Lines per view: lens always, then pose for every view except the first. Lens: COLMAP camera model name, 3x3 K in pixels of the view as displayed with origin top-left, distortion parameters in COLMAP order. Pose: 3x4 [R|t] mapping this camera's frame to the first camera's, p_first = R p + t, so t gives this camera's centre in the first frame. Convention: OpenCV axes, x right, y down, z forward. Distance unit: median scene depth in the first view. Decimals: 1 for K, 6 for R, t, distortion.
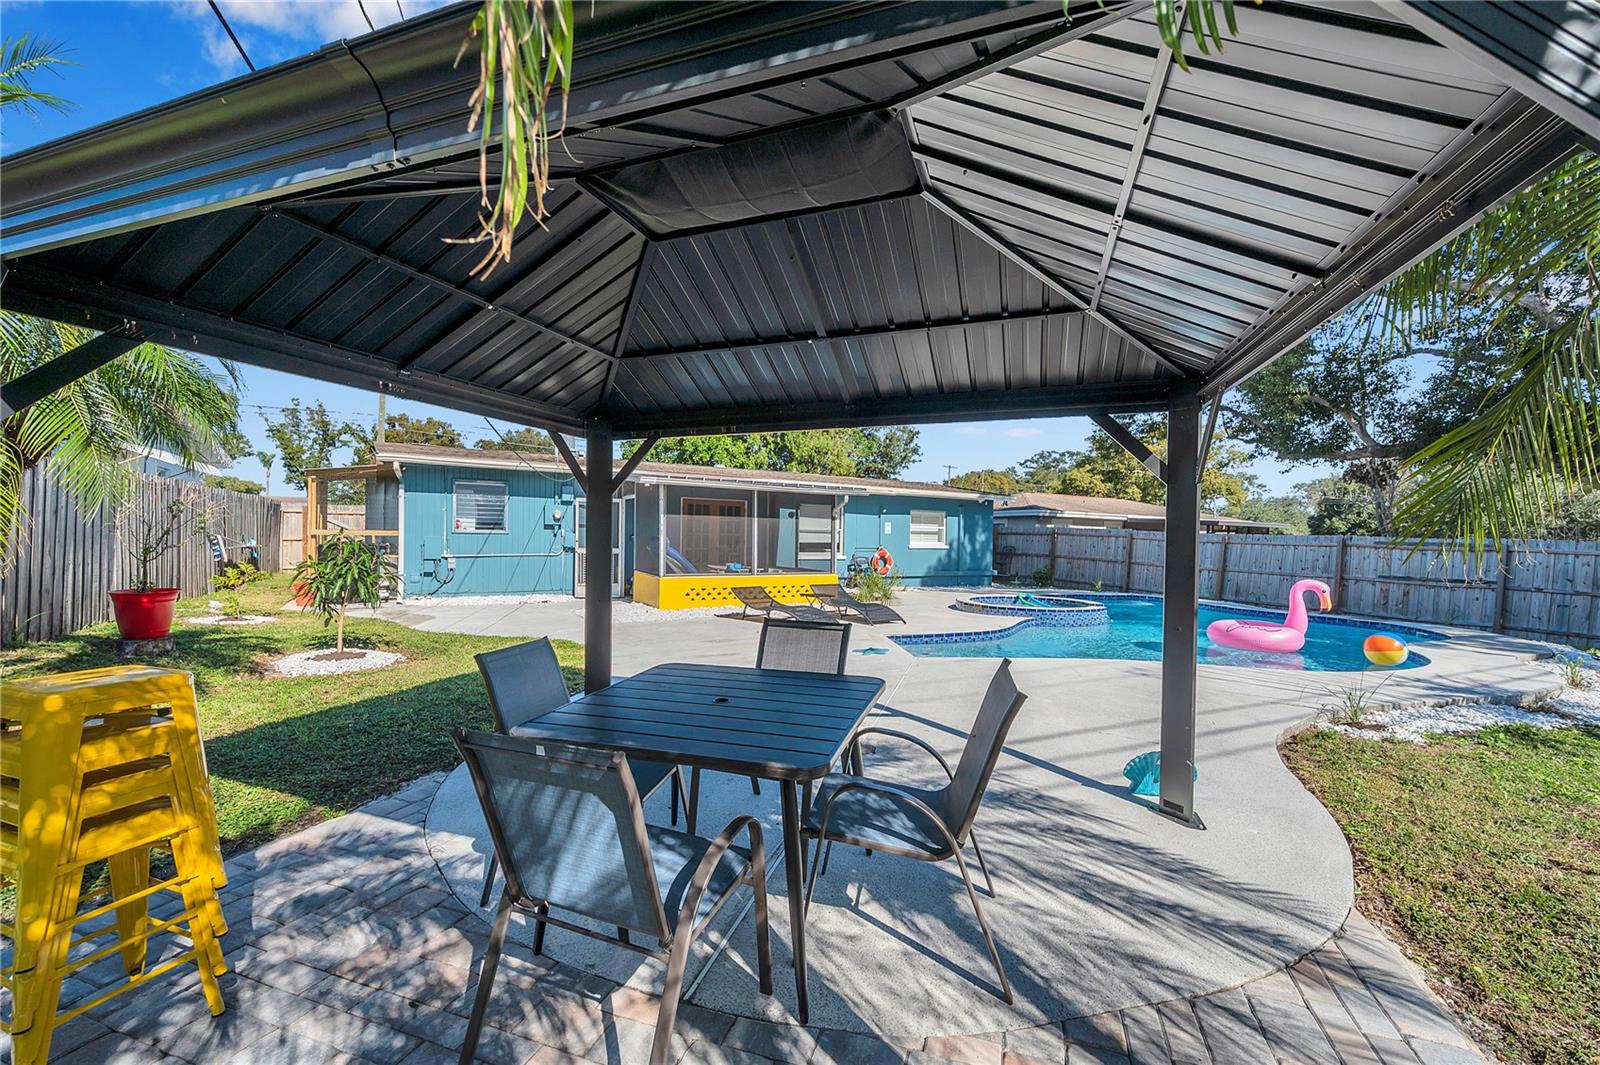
lens RADIAL K [[635.0, 0, 802.6], [0, 635.0, 538.3], [0, 0, 1]] dist [-0.001175, -0.000063]
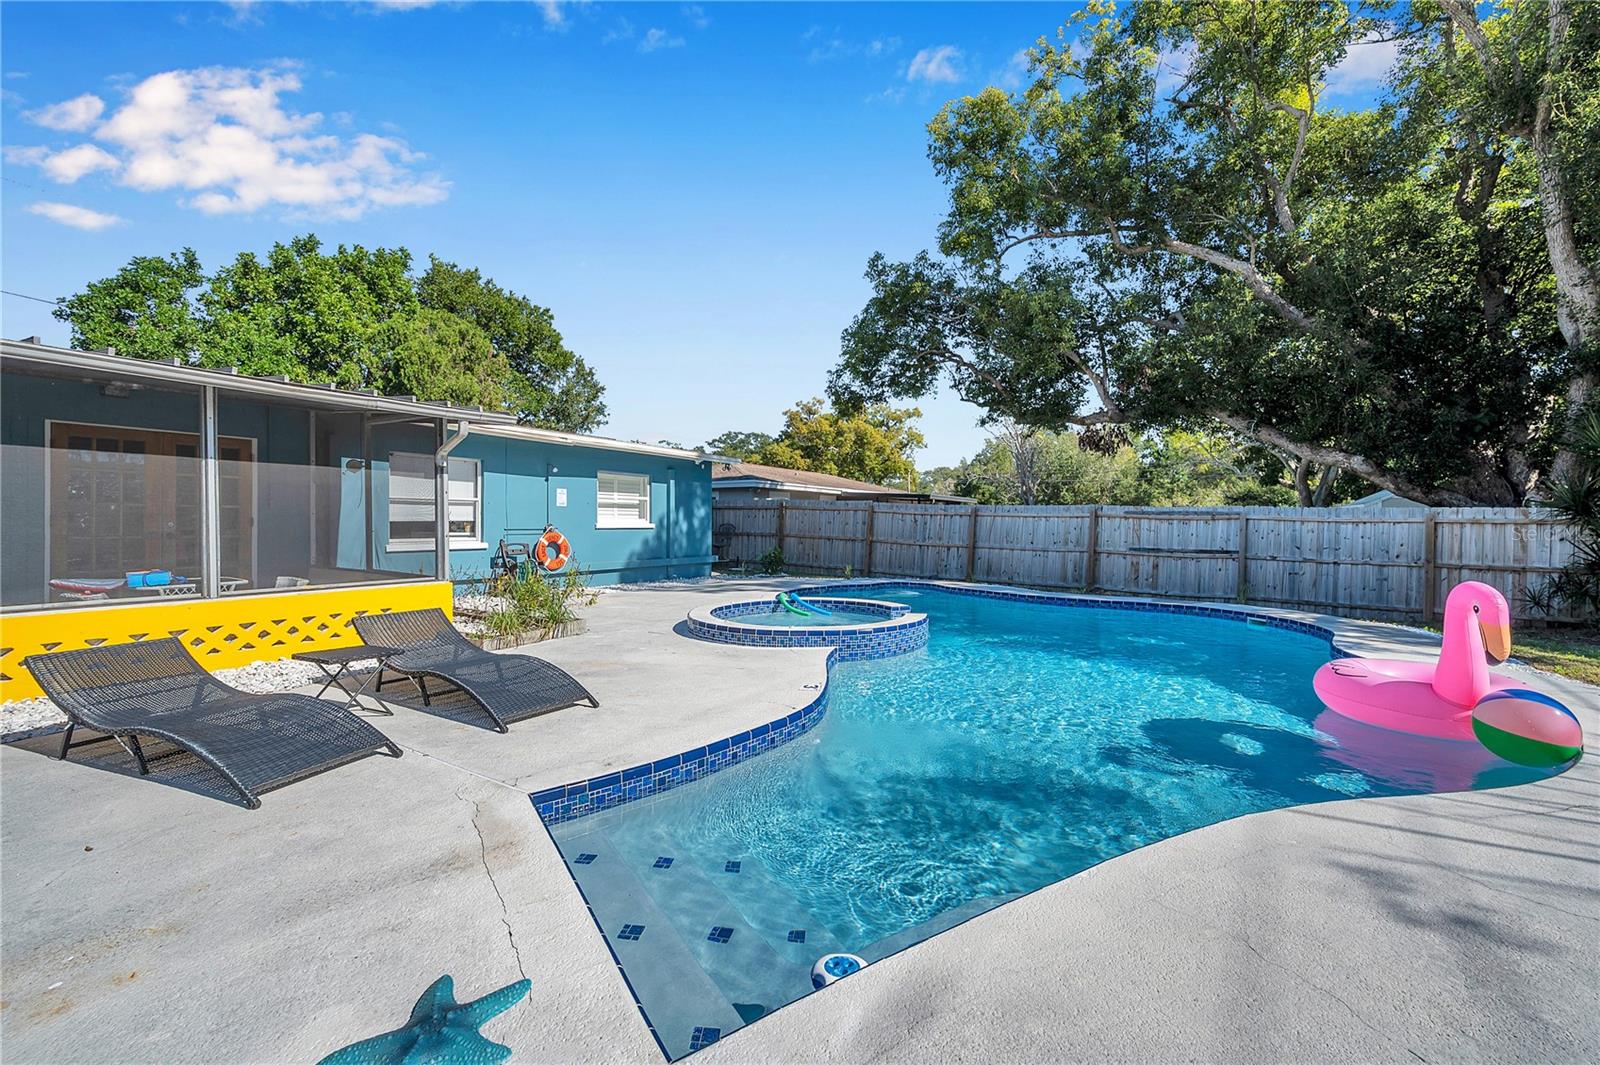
lens RADIAL K [[635.0, 0, 823.1], [0, 635.0, 534.2], [0, 0, 1]] dist [-0.001175, -0.000063]
pose [[0.870839, -0.022524, 0.491052, 0.050131], [0.010956, 0.999591, 0.026420, 0.007303], [-0.491447, -0.017627, 0.870729, 0.320015]]
